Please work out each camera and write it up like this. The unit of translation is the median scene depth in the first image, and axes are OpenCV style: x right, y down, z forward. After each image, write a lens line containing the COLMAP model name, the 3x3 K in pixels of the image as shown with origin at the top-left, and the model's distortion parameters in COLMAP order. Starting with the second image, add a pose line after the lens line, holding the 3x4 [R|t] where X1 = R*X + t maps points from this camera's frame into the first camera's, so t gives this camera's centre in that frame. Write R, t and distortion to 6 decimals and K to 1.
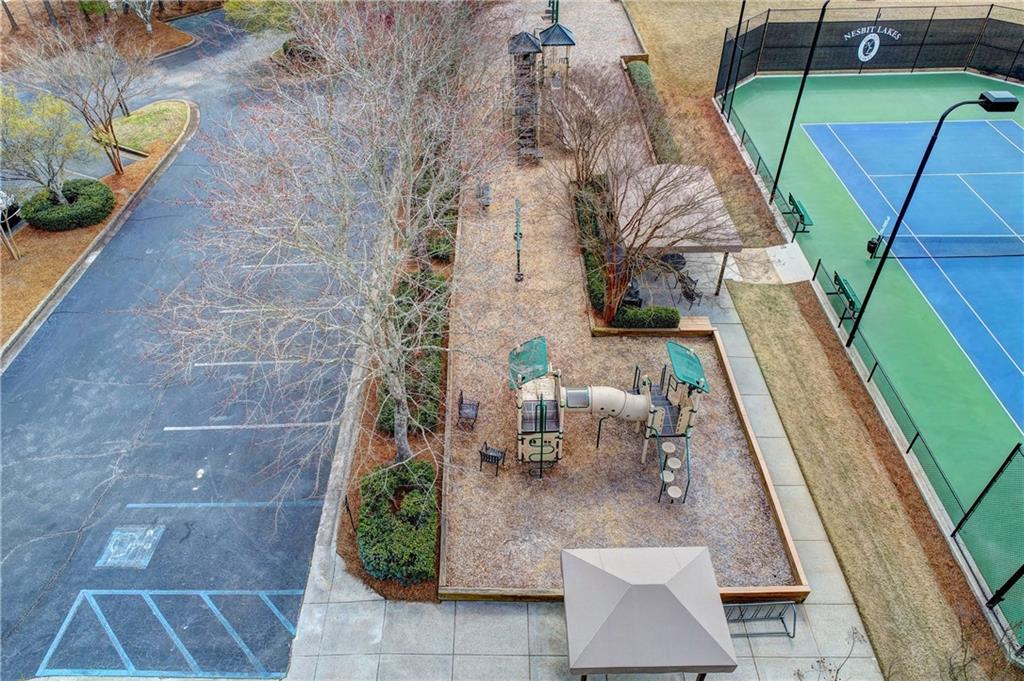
lens RADIAL K [[685.1, 0, 513.8], [0, 685.1, 336.3], [0, 0, 1]] dist [0.003471, -0.004347]
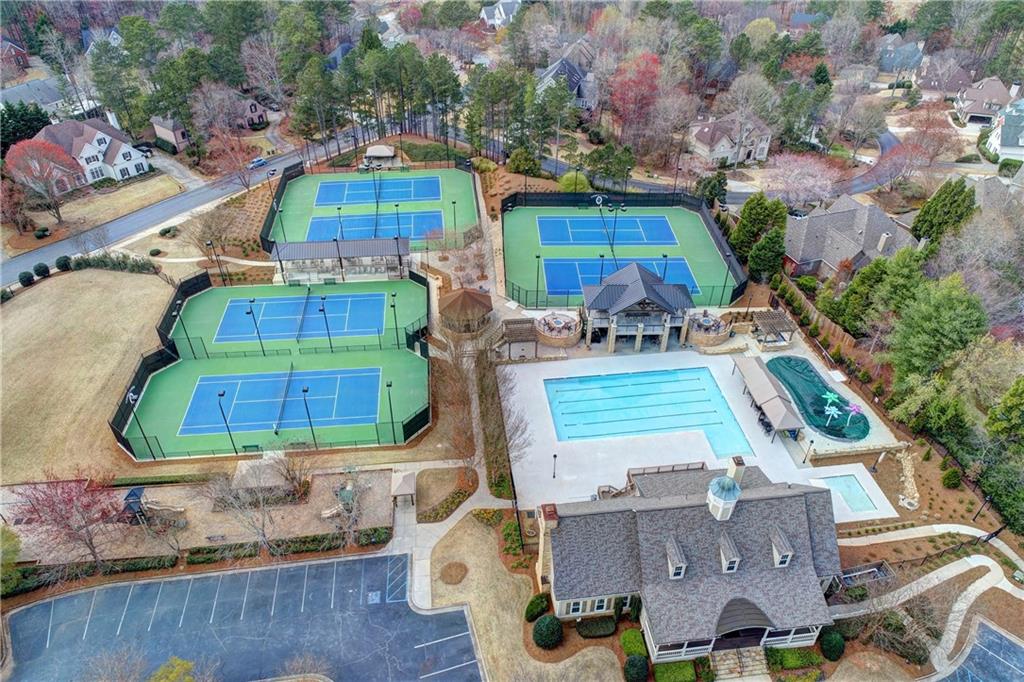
lens RADIAL K [[685.1, 0, 513.8], [0, 685.1, 336.8], [0, 0, 1]] dist [0.003471, -0.004347]
pose [[-0.104072, -0.595284, 0.796747, -2.296358], [0.664143, 0.554716, 0.501203, -1.544694], [-0.740326, 0.581315, 0.337623, -1.391270]]
